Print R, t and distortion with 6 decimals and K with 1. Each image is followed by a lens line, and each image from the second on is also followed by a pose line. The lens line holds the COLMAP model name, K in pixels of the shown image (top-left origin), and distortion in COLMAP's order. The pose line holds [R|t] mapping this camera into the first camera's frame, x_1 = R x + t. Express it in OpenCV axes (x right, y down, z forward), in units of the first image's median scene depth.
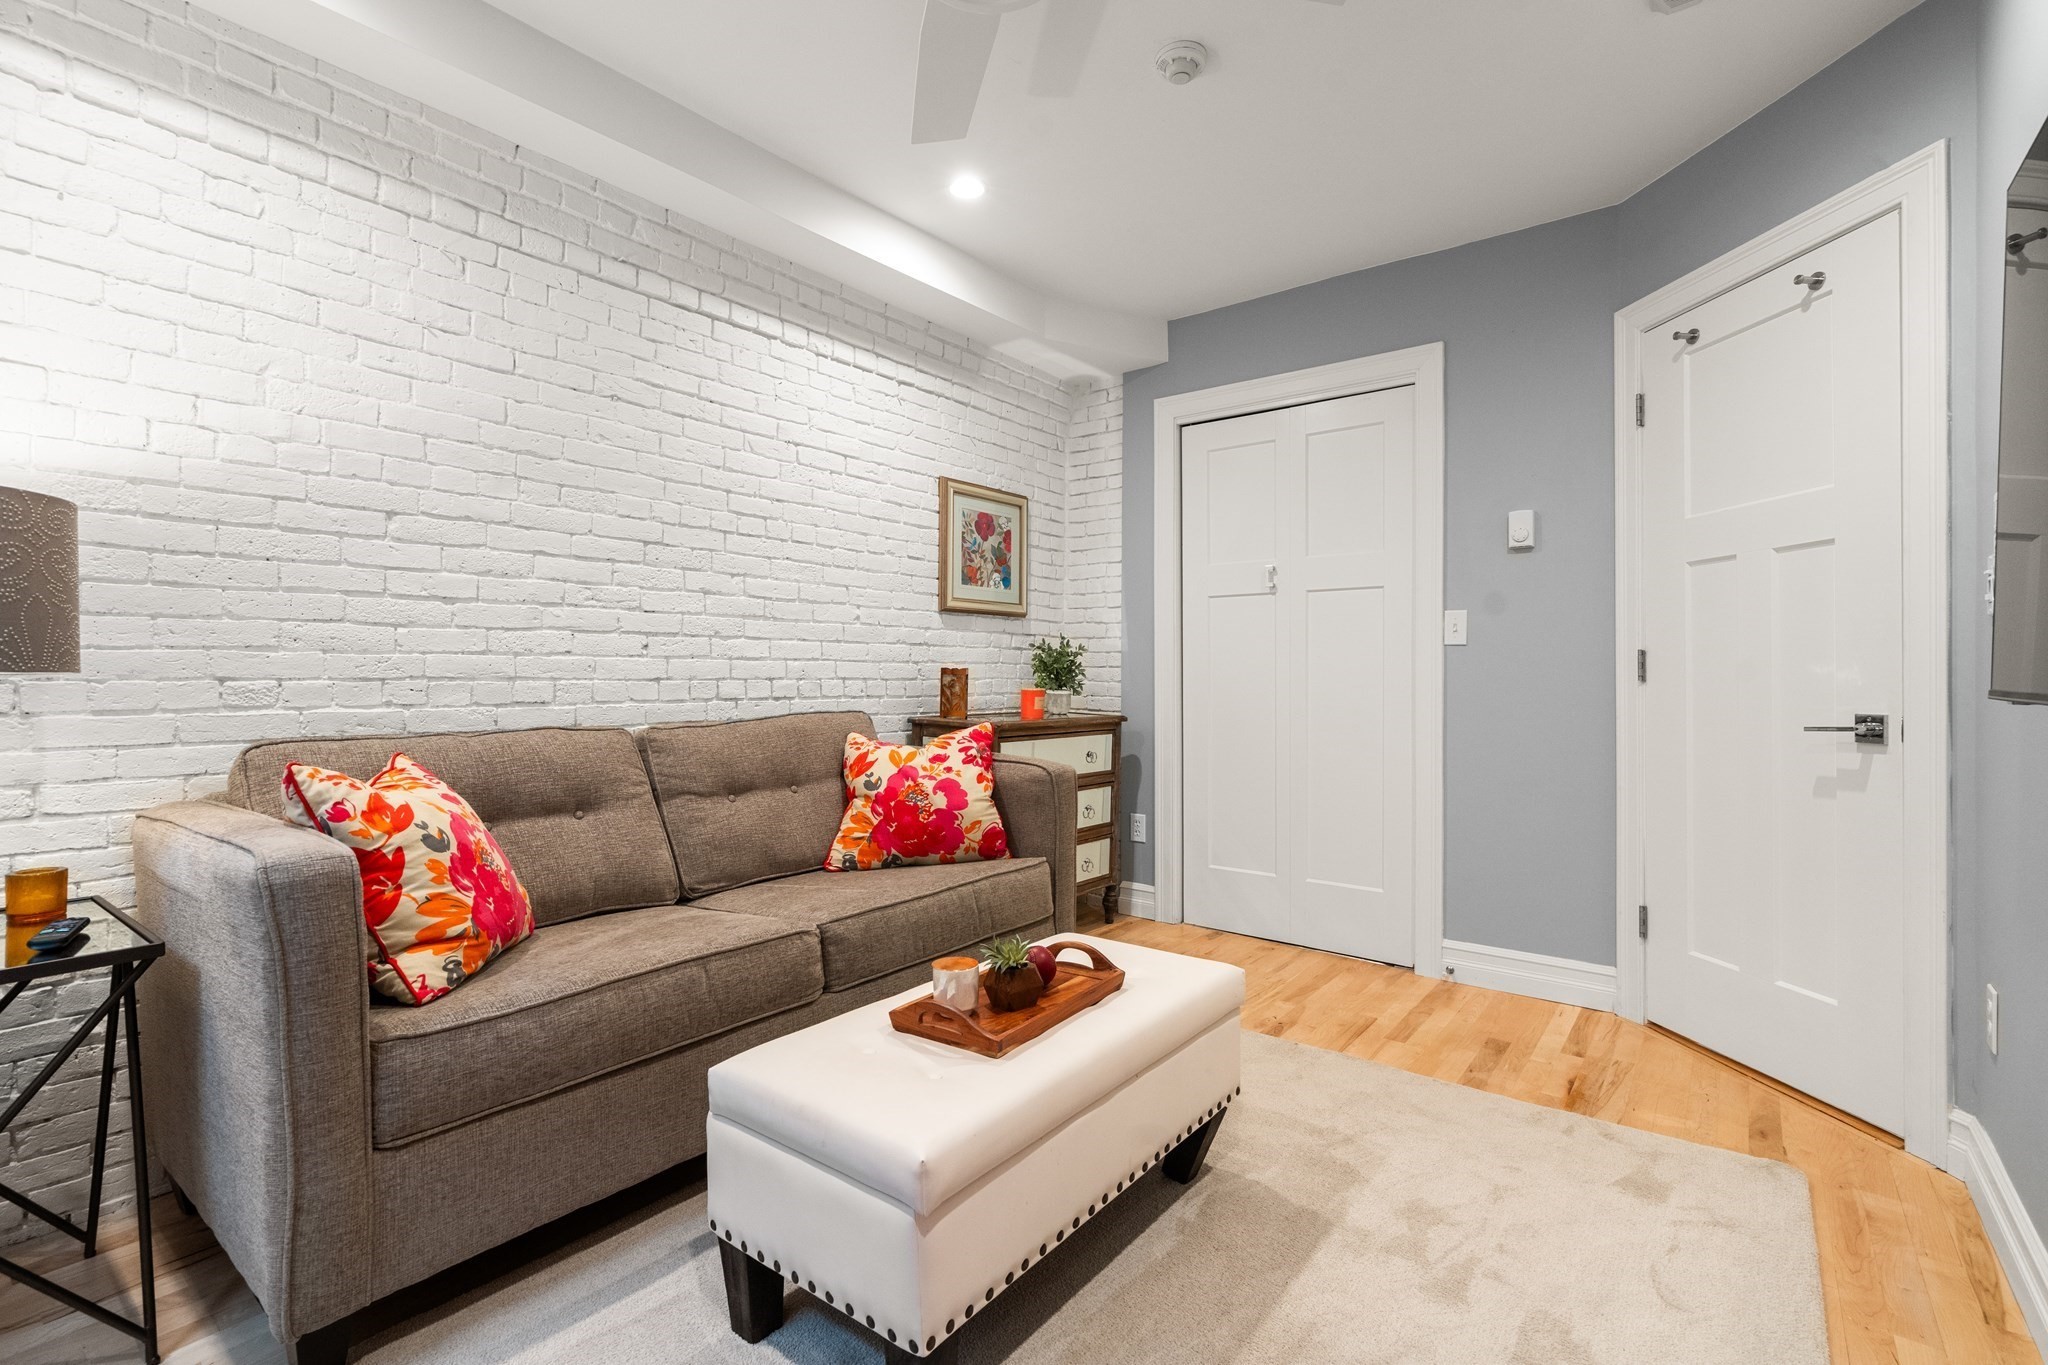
lens RADIAL K [[928.4, 0, 1036.1], [0, 928.4, 677.4], [0, 0, 1]] dist [-0.005869, 0.003740]
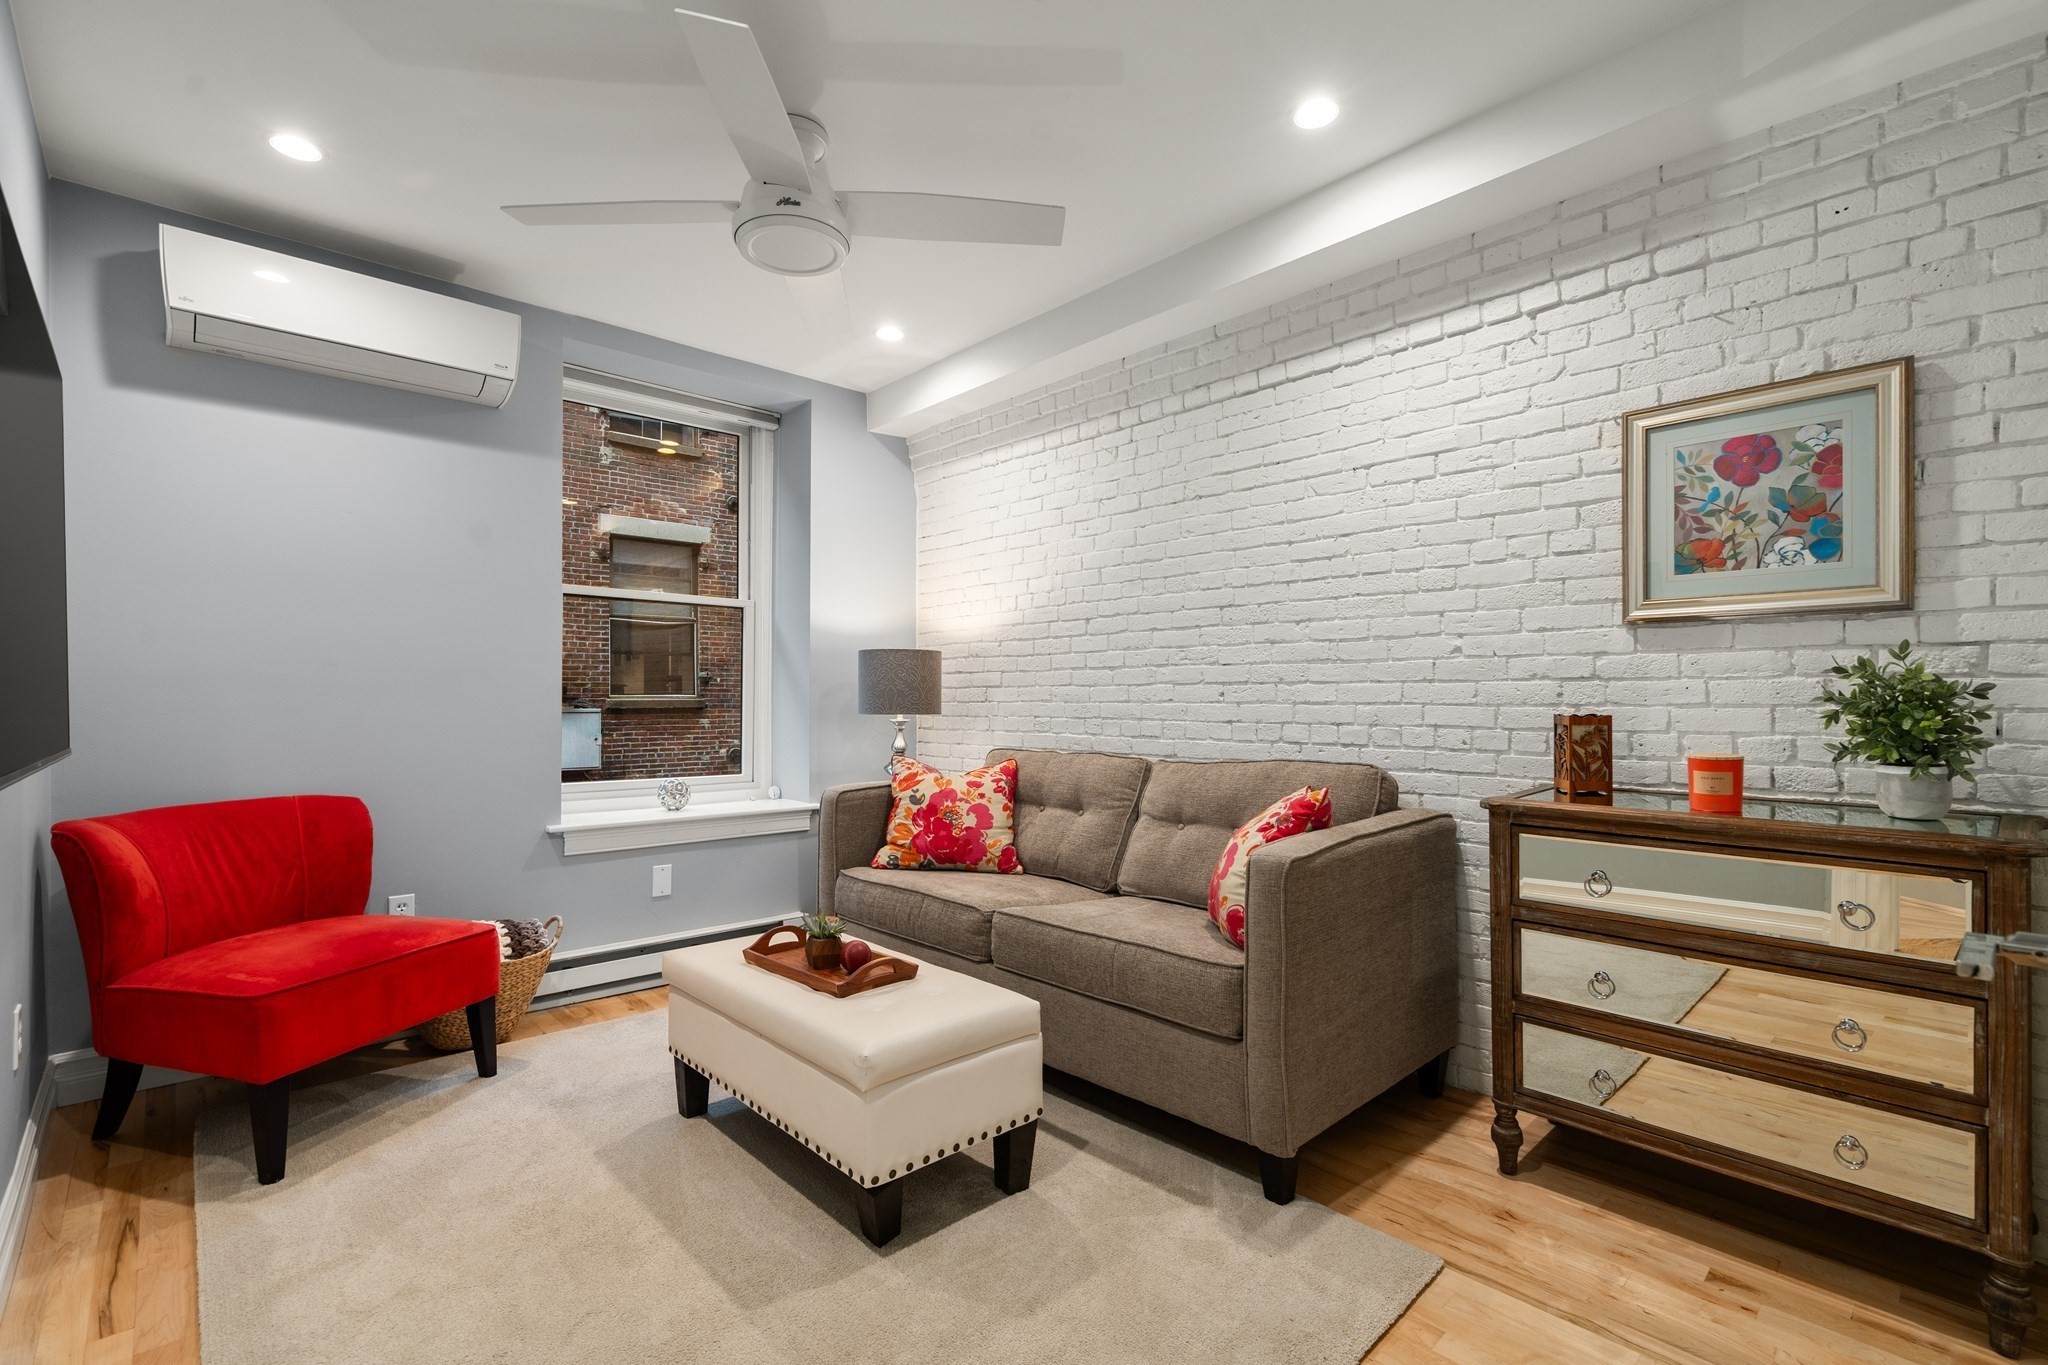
lens RADIAL K [[928.4, 0, 1032.2], [0, 928.4, 697.9], [0, 0, 1]] dist [-0.005869, 0.003740]
pose [[-0.159459, -0.006992, -0.987180, 0.737591], [-0.006760, 0.999959, -0.005991, -0.018294], [0.987181, 0.005718, -0.159500, 0.879016]]
